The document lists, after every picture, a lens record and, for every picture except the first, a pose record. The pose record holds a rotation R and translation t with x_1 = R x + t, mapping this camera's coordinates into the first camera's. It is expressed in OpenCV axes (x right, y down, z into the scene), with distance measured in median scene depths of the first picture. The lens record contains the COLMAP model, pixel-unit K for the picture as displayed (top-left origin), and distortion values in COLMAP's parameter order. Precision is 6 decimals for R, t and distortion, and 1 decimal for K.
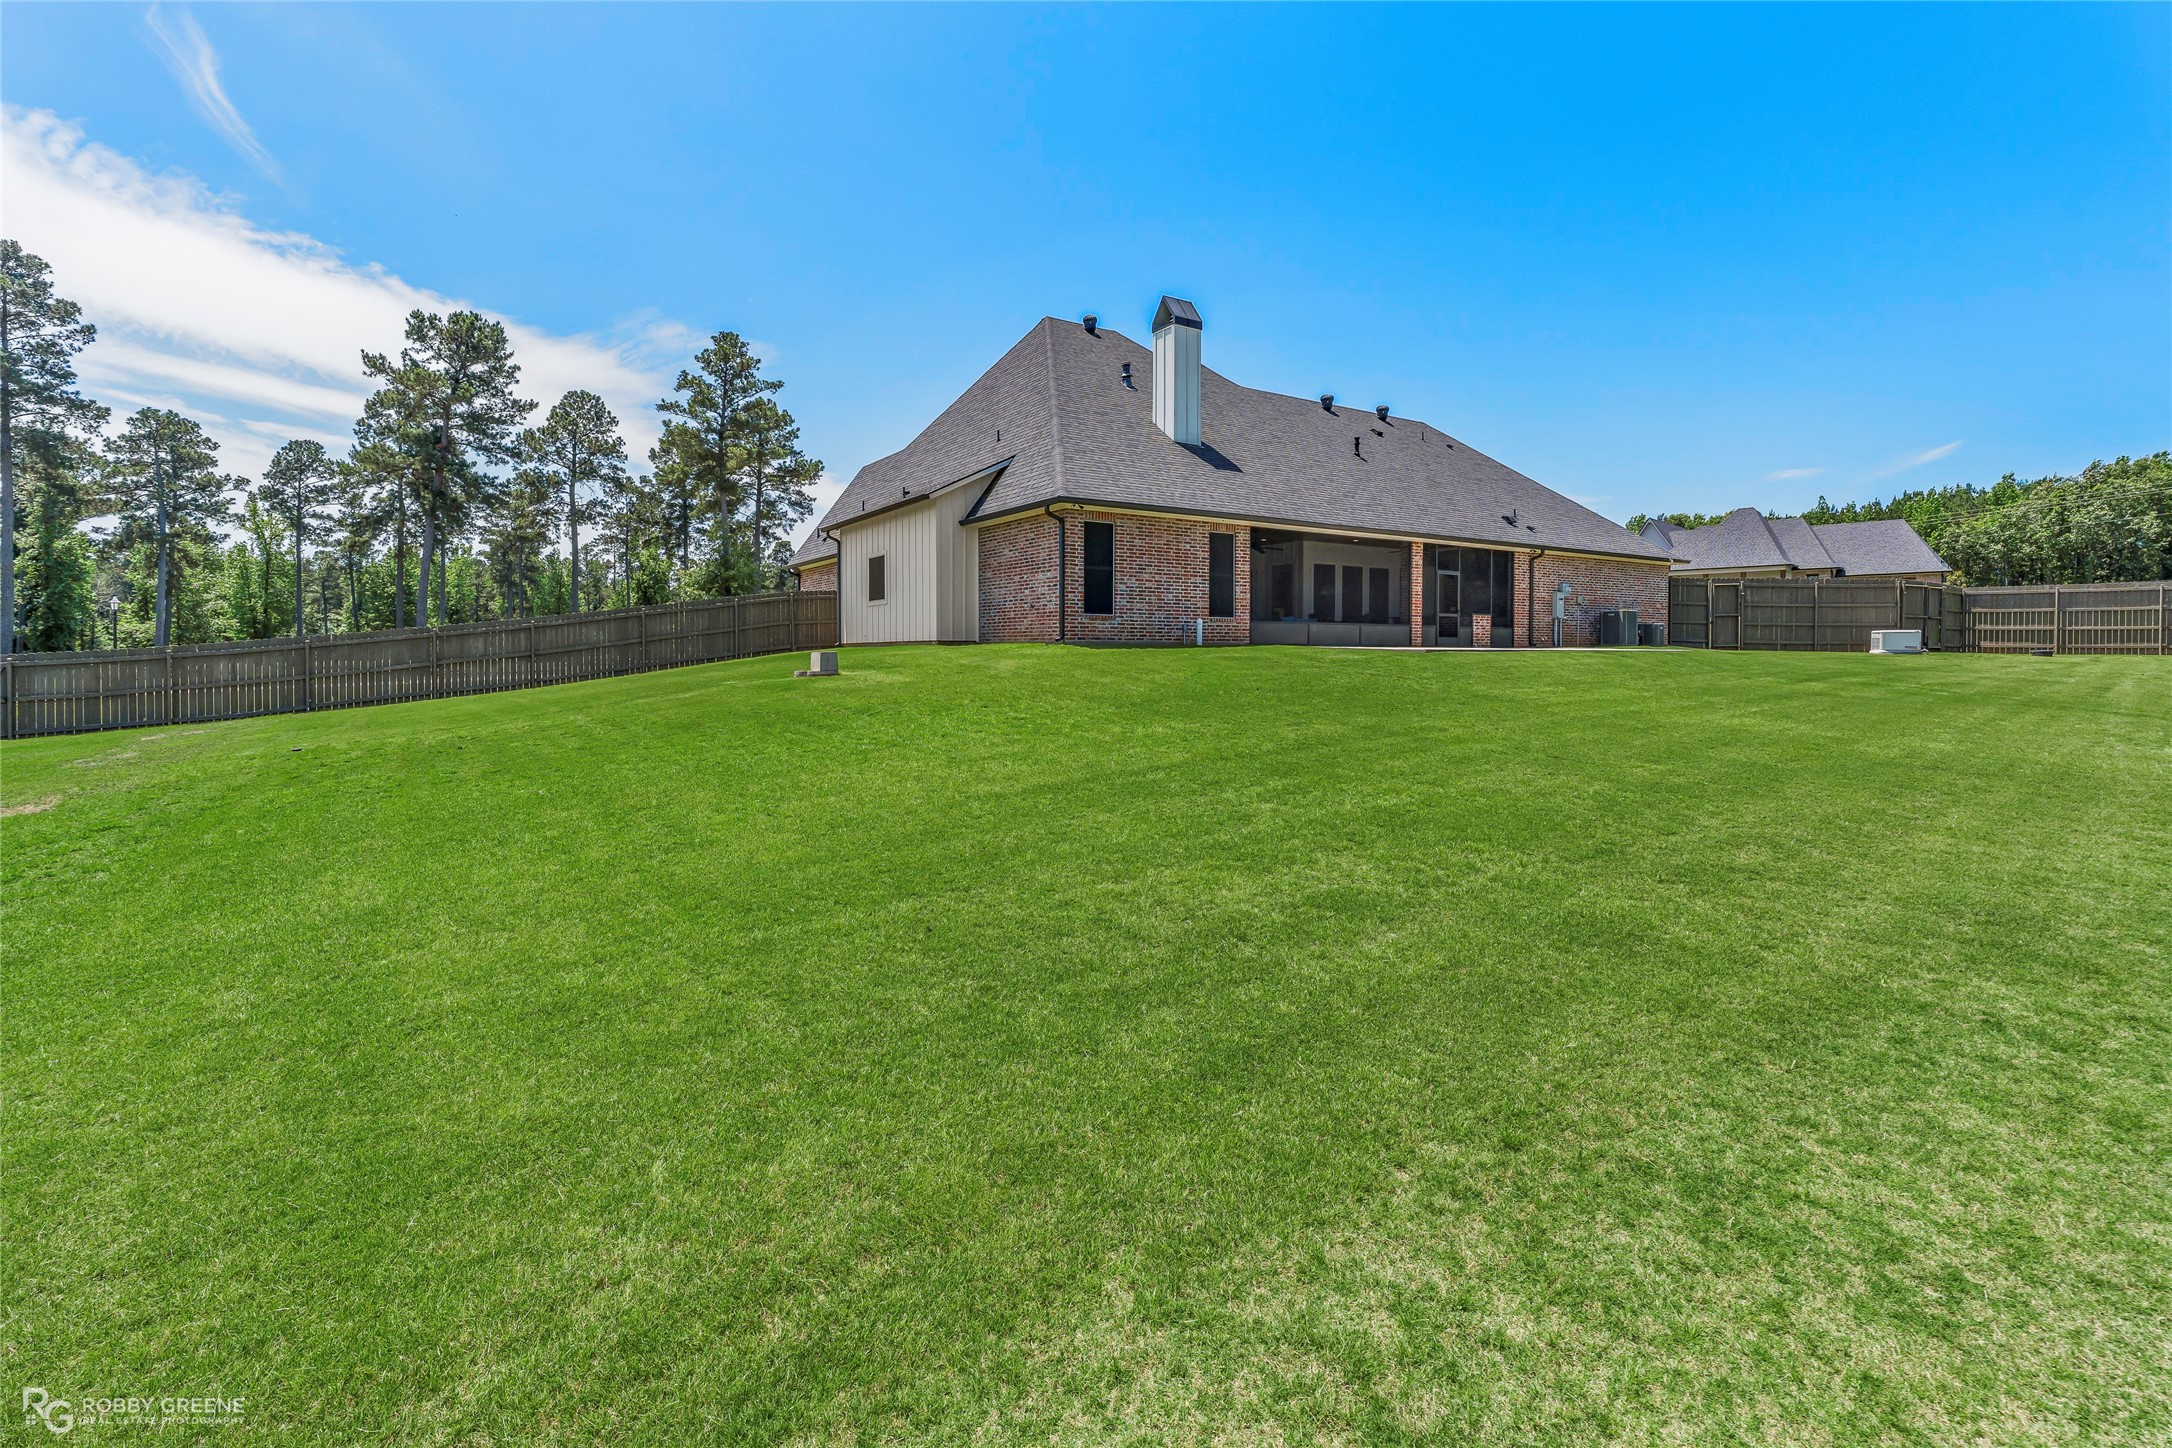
lens RADIAL K [[980.5, 0, 1075.0], [0, 980.5, 662.3], [0, 0, 1]] dist [-0.001430, -0.000648]
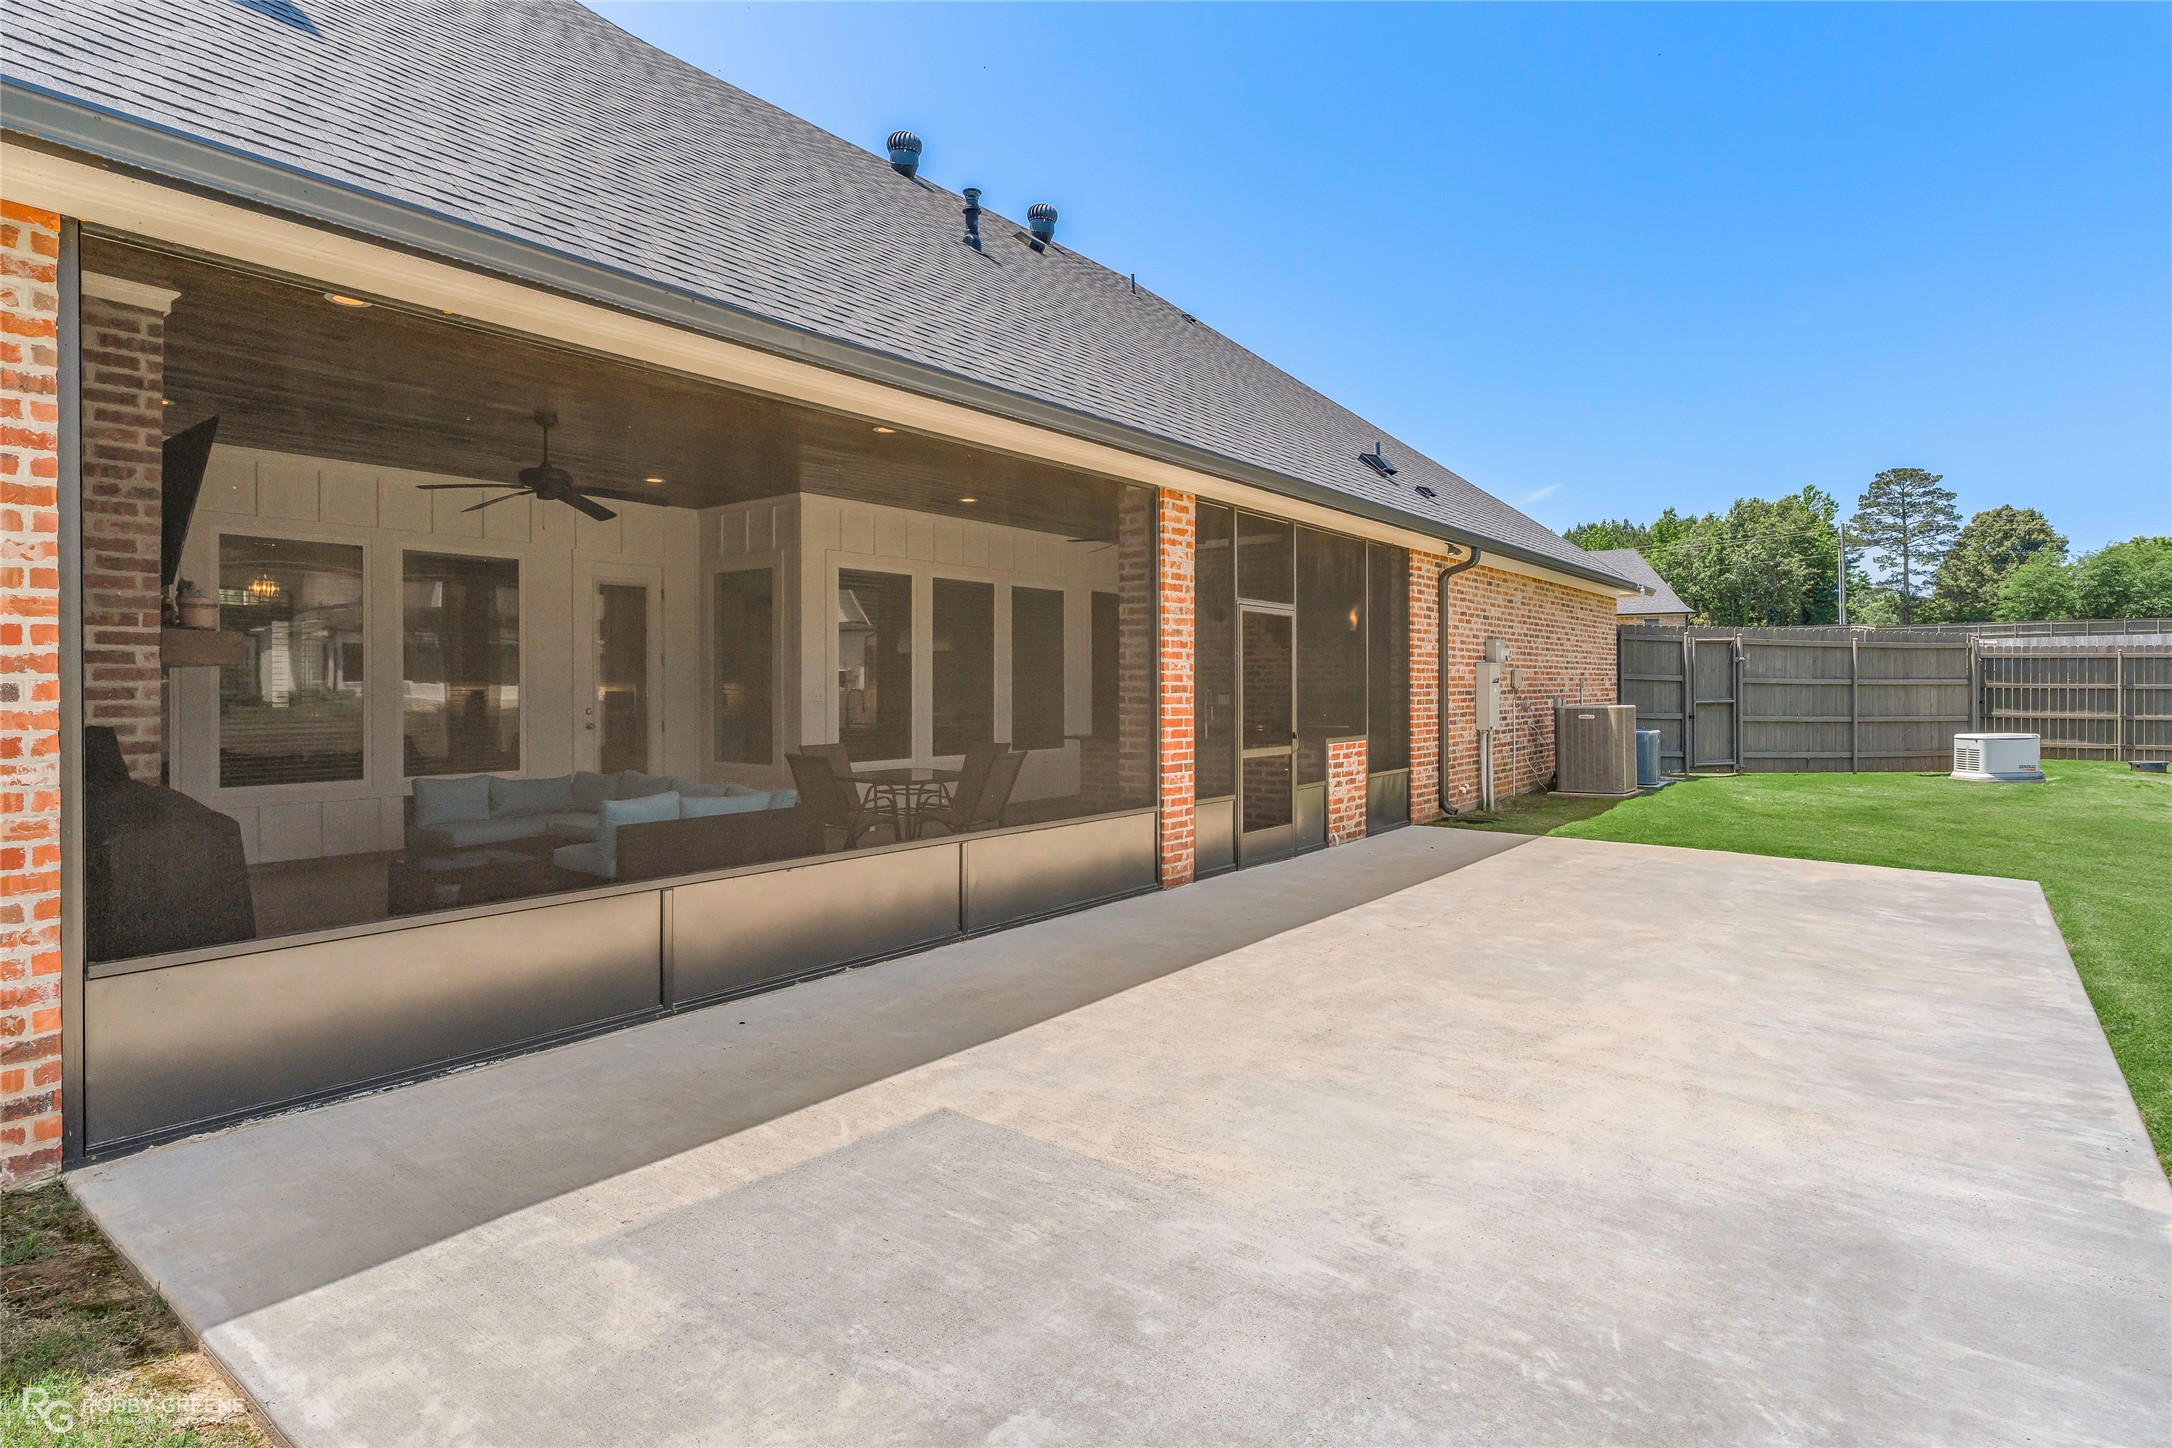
lens RADIAL K [[1116.9, 0, 1085.6], [0, 1116.9, 703.7], [0, 0, 1]] dist [-0.000362, -0.000140]
pose [[0.941853, -0.011532, 0.335826, 0.206874], [0.010237, 0.999932, 0.005627, -0.062209], [-0.335868, -0.001862, 0.941907, 0.669932]]
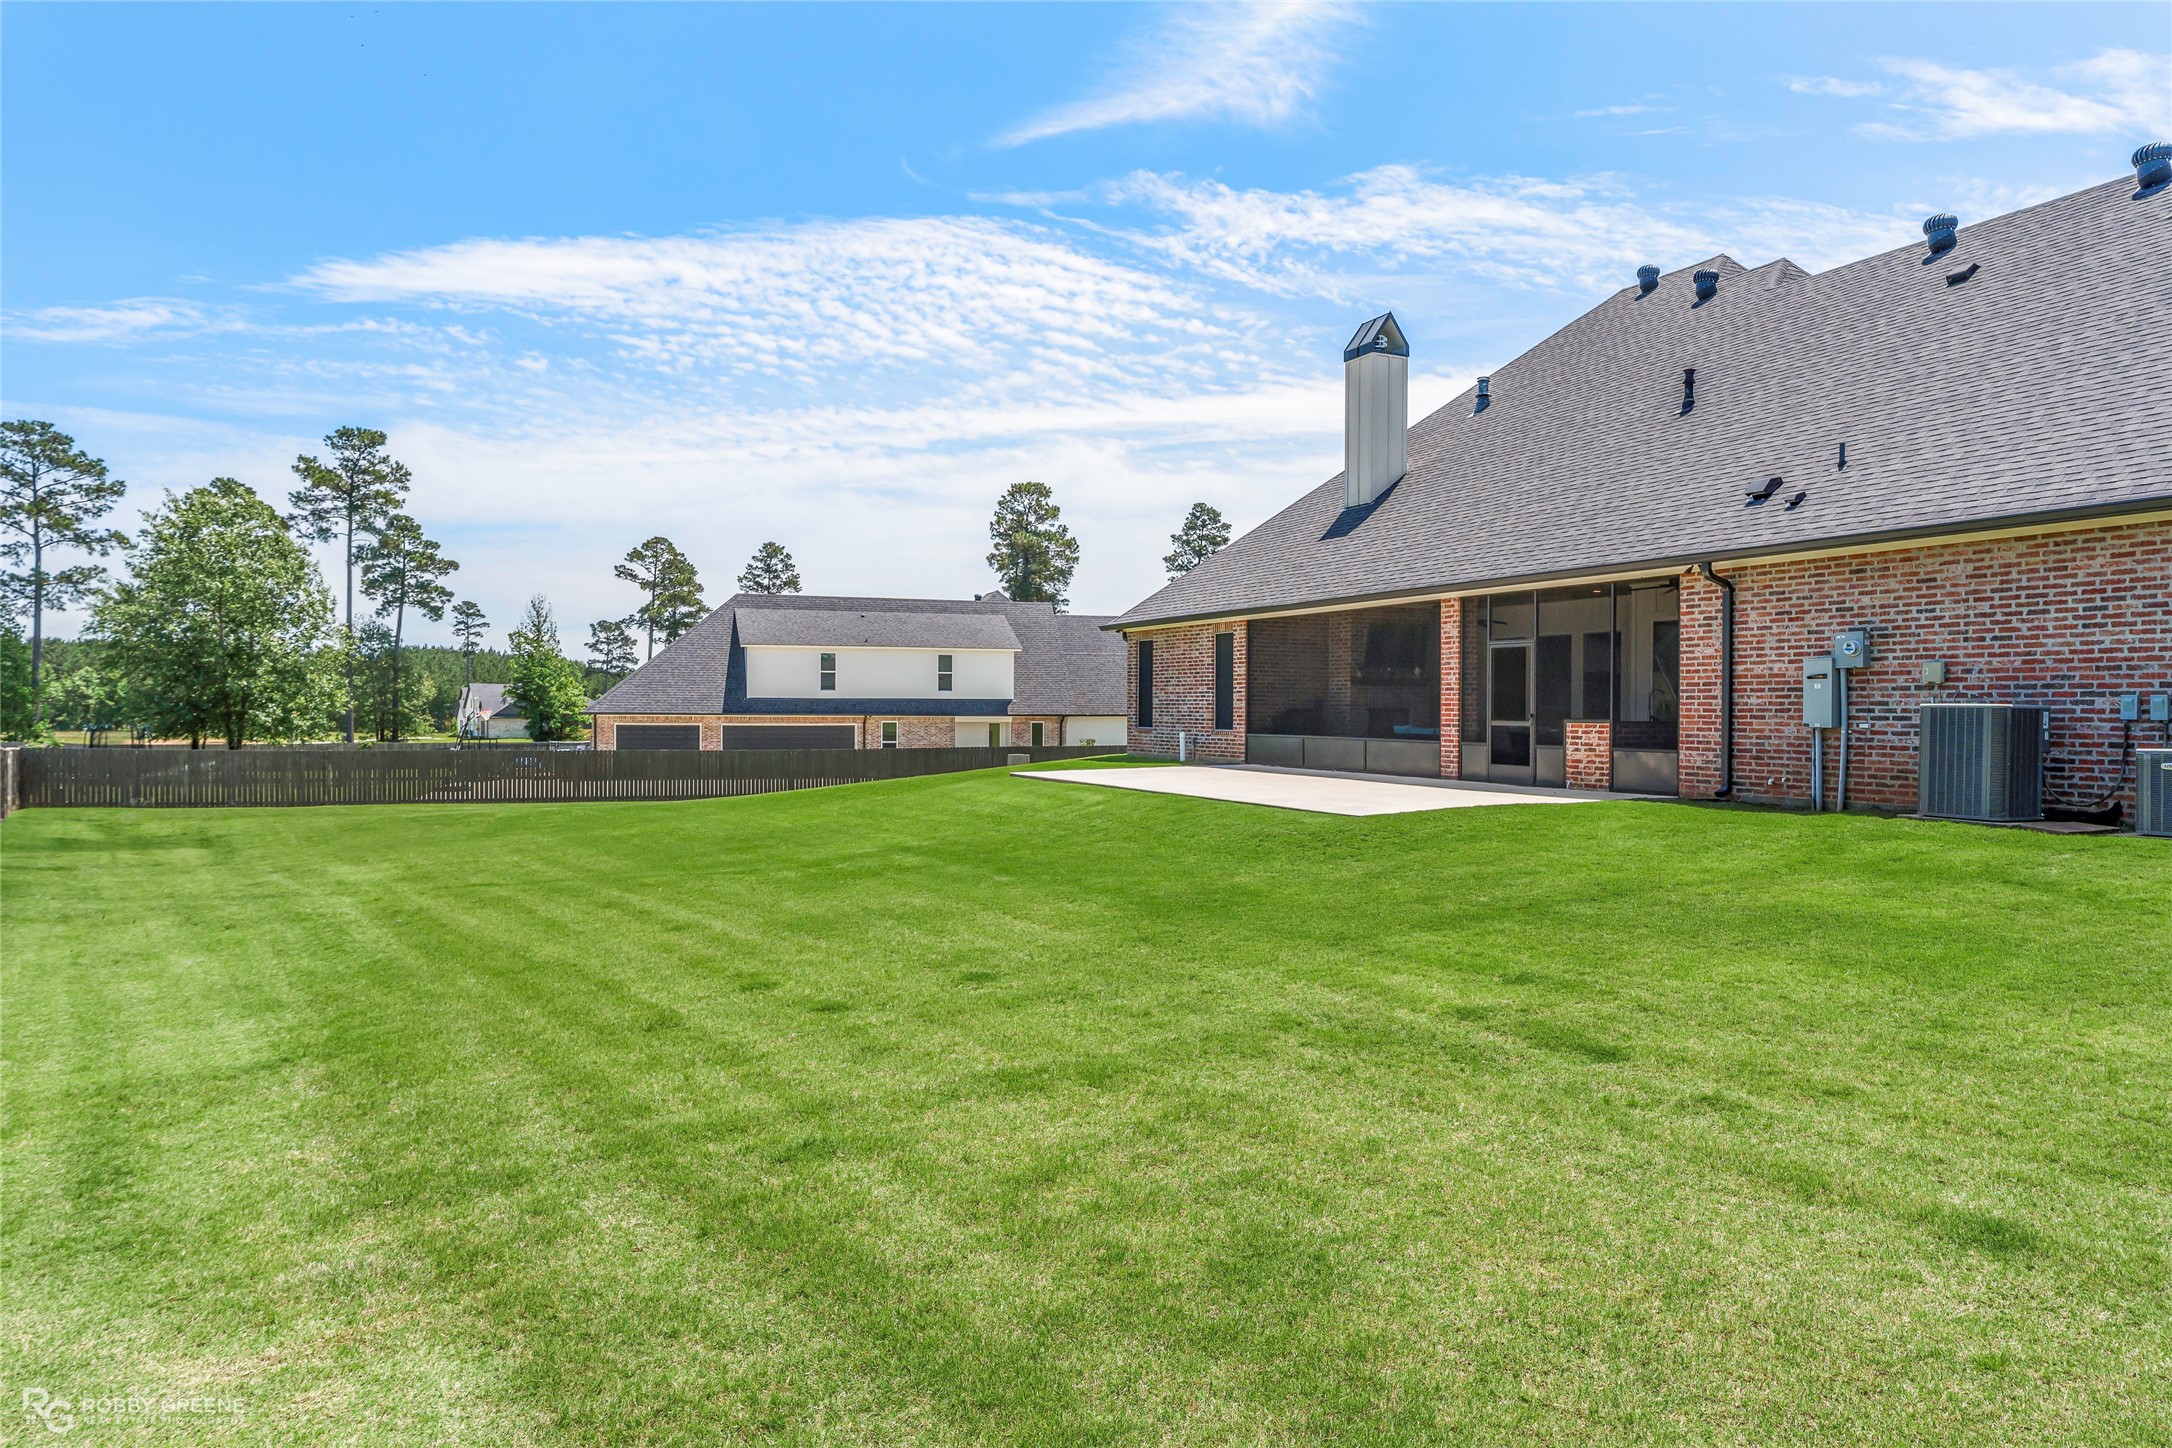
lens RADIAL K [[1311.0, 0, 1087.6], [0, 1311.0, 720.6], [0, 0, 1]] dist [-0.029279, 0.005309]
pose [[-0.110805, 0.006342, -0.993822, 1.060774], [-0.016189, 0.999835, 0.008185, -0.049502], [0.993710, 0.016996, -0.110684, 0.810746]]
